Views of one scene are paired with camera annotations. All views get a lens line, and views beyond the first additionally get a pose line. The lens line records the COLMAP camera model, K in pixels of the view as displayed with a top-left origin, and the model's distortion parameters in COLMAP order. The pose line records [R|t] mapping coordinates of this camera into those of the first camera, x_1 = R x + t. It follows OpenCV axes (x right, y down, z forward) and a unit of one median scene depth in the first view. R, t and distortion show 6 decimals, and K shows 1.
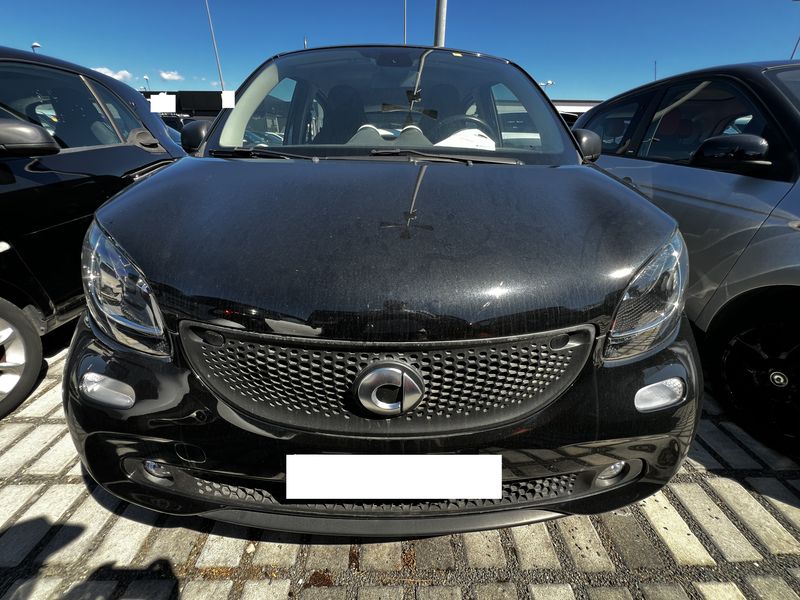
lens RADIAL K [[321.4, 0, 401.5], [0, 321.4, 299.5], [0, 0, 1]] dist [-0.003909, -0.000263]
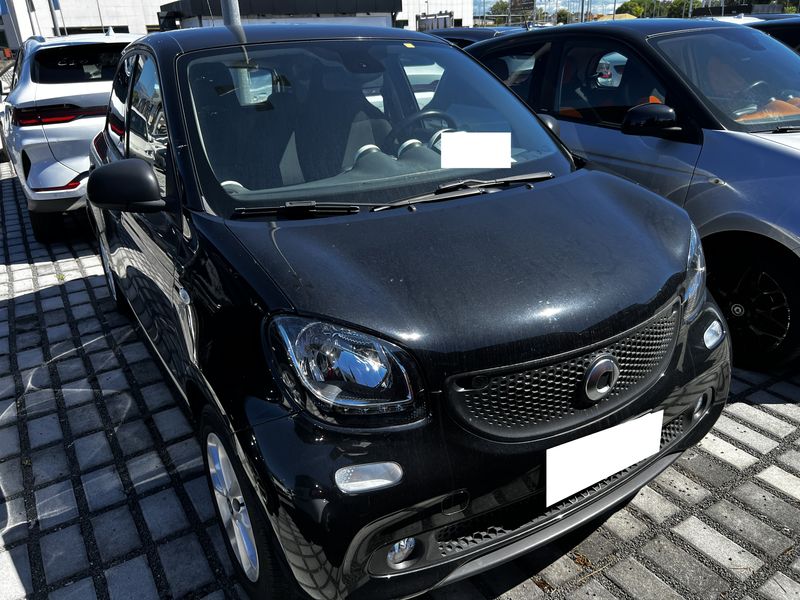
lens RADIAL K [[610.9, 0, 402.0], [0, 610.9, 301.9], [0, 0, 1]] dist [0.010600, -0.012843]
pose [[0.855619, -0.241761, 0.457678, -1.222390], [0.266477, 0.963779, 0.010928, -0.181643], [-0.443742, 0.112610, 0.889051, -0.617920]]
